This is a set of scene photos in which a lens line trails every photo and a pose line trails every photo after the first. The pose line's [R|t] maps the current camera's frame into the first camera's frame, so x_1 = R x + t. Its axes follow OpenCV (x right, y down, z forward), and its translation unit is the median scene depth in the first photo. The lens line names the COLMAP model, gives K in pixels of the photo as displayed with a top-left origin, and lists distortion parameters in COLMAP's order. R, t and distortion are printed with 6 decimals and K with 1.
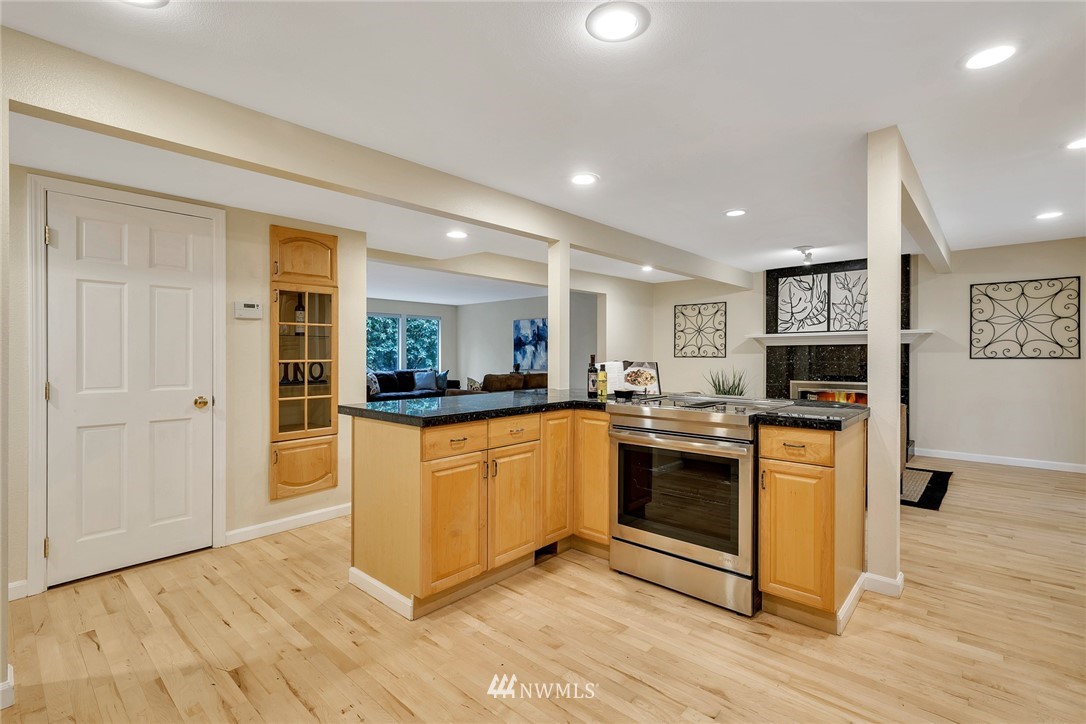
lens RADIAL K [[510.6, 0, 539.9], [0, 510.6, 358.2], [0, 0, 1]] dist [0.007766, 0.000445]
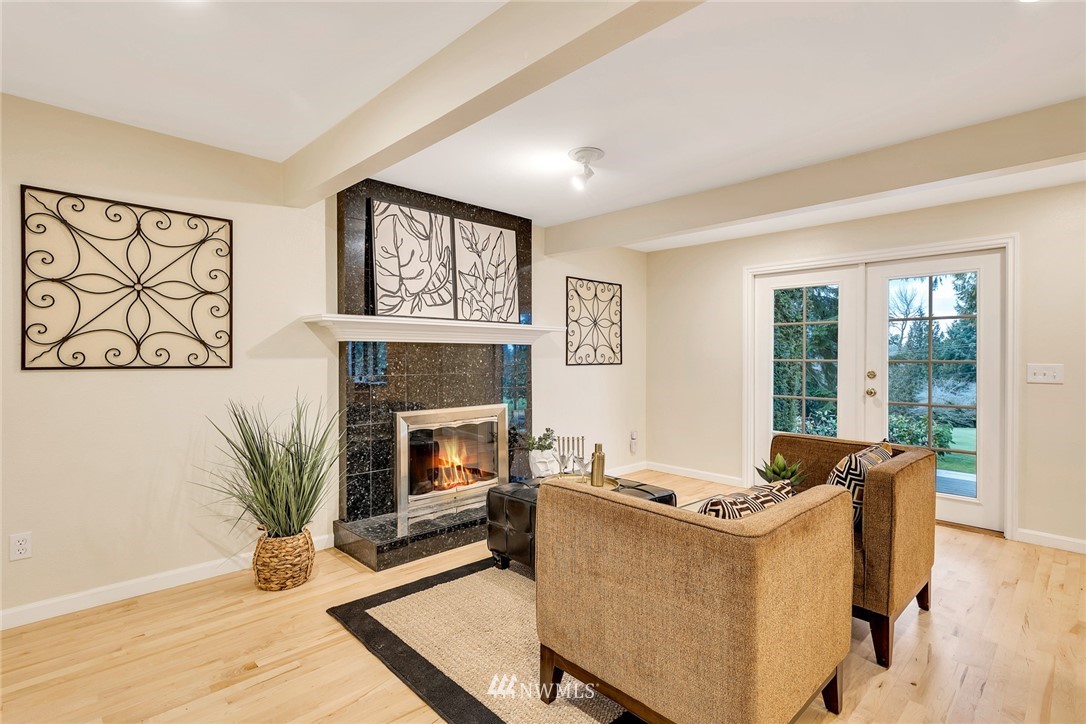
lens RADIAL K [[525.8, 0, 550.5], [0, 525.8, 362.3], [0, 0, 1]] dist [0.017379, -0.001860]
pose [[0.063049, -0.006511, 0.997989, -0.014399], [0.004061, 0.999972, 0.006268, -0.007986], [-0.998002, 0.003658, 0.063074, 0.833415]]
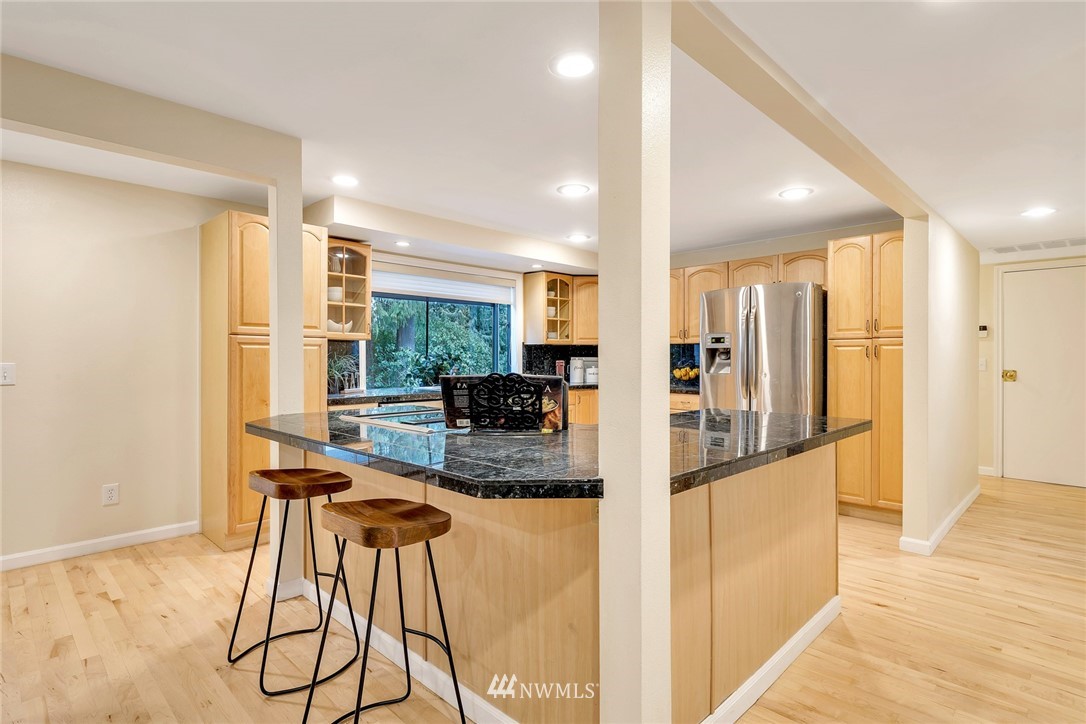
lens RADIAL K [[546.2, 0, 538.9], [0, 546.2, 361.0], [0, 0, 1]] dist [0.007379, -0.001250]
pose [[-0.998820, 0.001867, 0.048525, 0.052657], [0.002544, 0.999900, 0.013890, -0.008530], [-0.048494, 0.013997, -0.998725, 0.826796]]
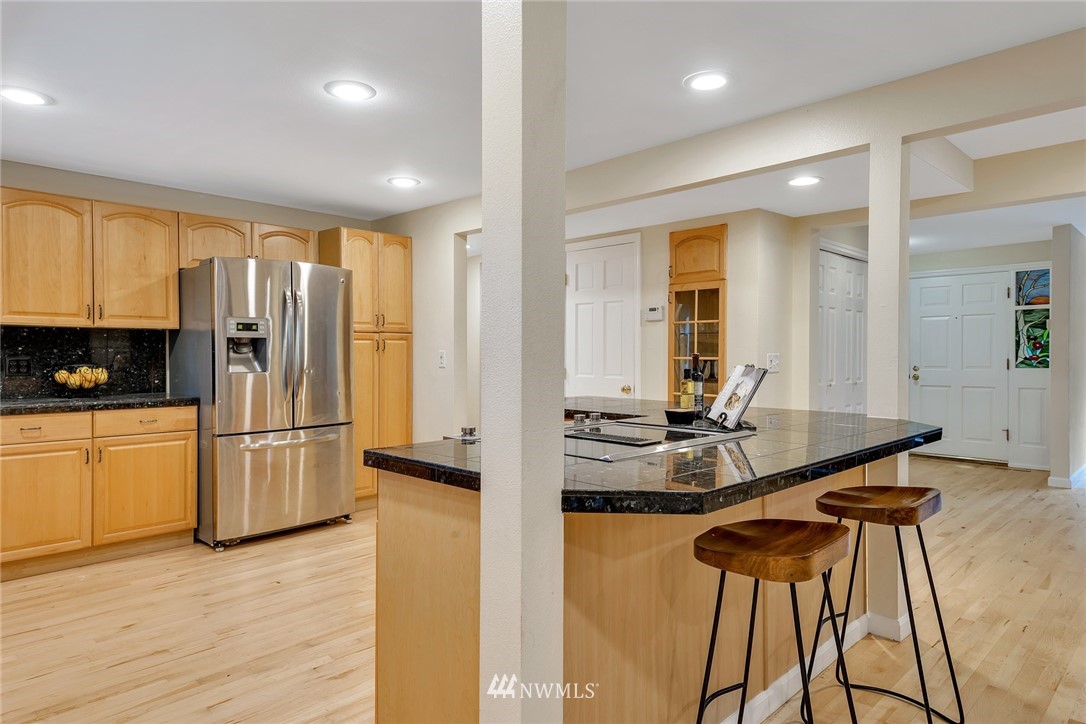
lens RADIAL K [[650.4, 0, 515.5], [0, 650.4, 359.6], [0, 0, 1]] dist [0.037789, -0.007513]
pose [[-0.079417, 0.012407, -0.996764, 0.472180], [-0.005822, 0.999900, 0.012910, -0.003373], [0.996825, 0.006828, -0.079337, 0.415283]]
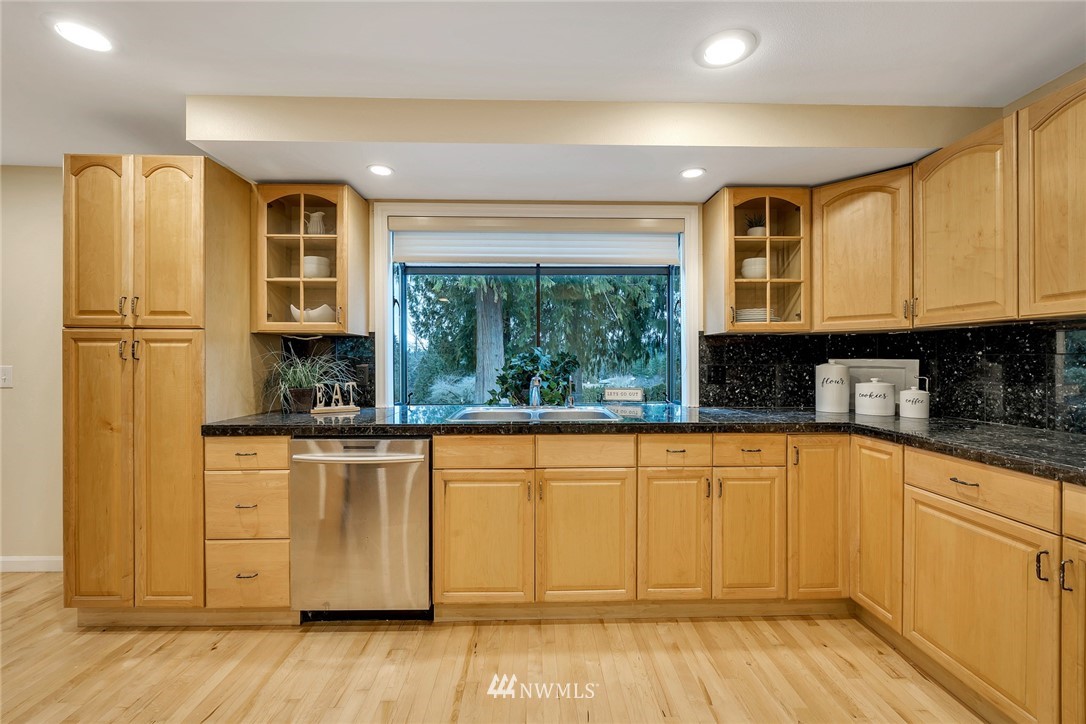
lens RADIAL K [[457.7, 0, 541.0], [0, 457.7, 361.6], [0, 0, 1]] dist [-0.002777, 0.001047]
pose [[-0.680900, 0.001769, 0.732375, -0.085572], [0.008377, 0.999950, 0.005373, -0.003285], [-0.732329, 0.009794, -0.680881, 0.290466]]
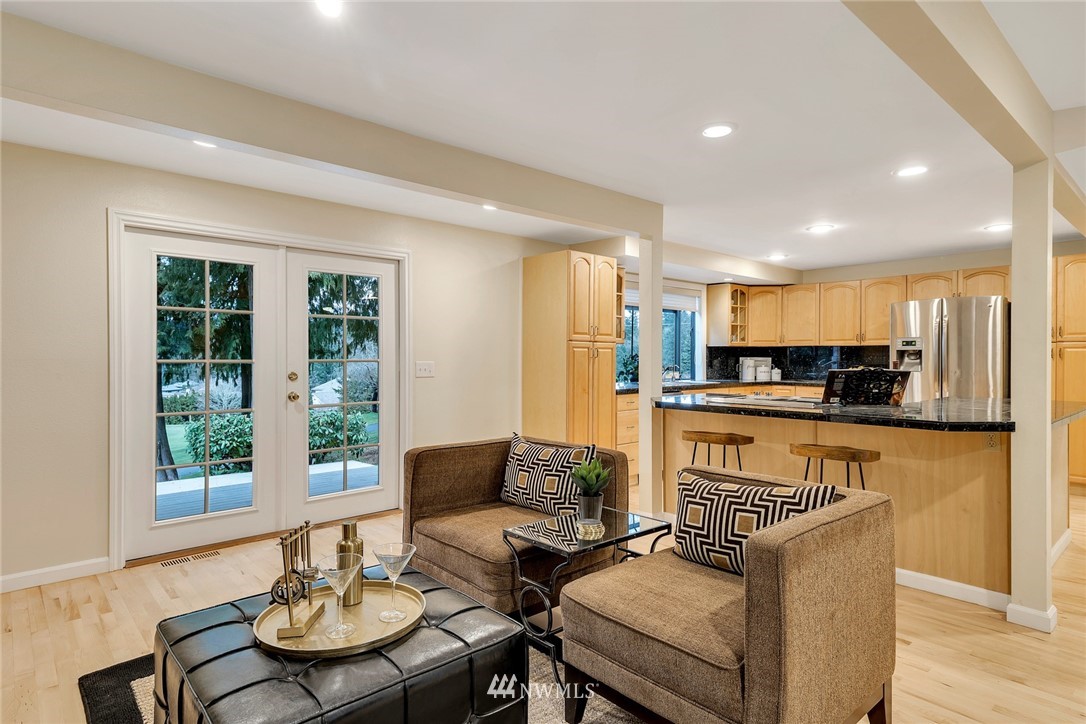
lens RADIAL K [[582.5, 0, 542.9], [0, 582.5, 360.5], [0, 0, 1]] dist [0.020866, -0.003142]
pose [[-0.994400, 0.000656, 0.105680, 0.325697], [0.002124, 0.999903, 0.013779, -0.012314], [-0.105660, 0.013927, -0.994305, 1.074792]]
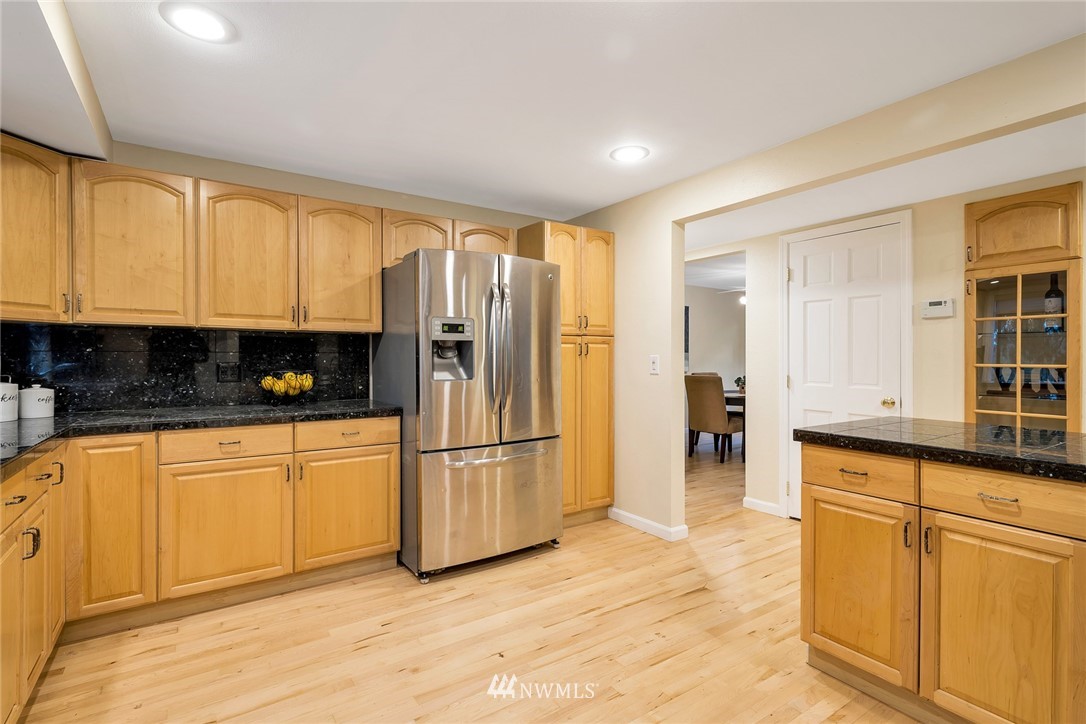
lens RADIAL K [[510.6, 0, 540.7], [0, 510.6, 362.3], [0, 0, 1]] dist [0.007766, 0.000445]
pose [[-0.247582, 0.013322, -0.968775, 0.254288], [-0.006274, 0.999862, 0.015353, -0.003634], [0.968847, 0.009879, -0.247464, 0.279831]]
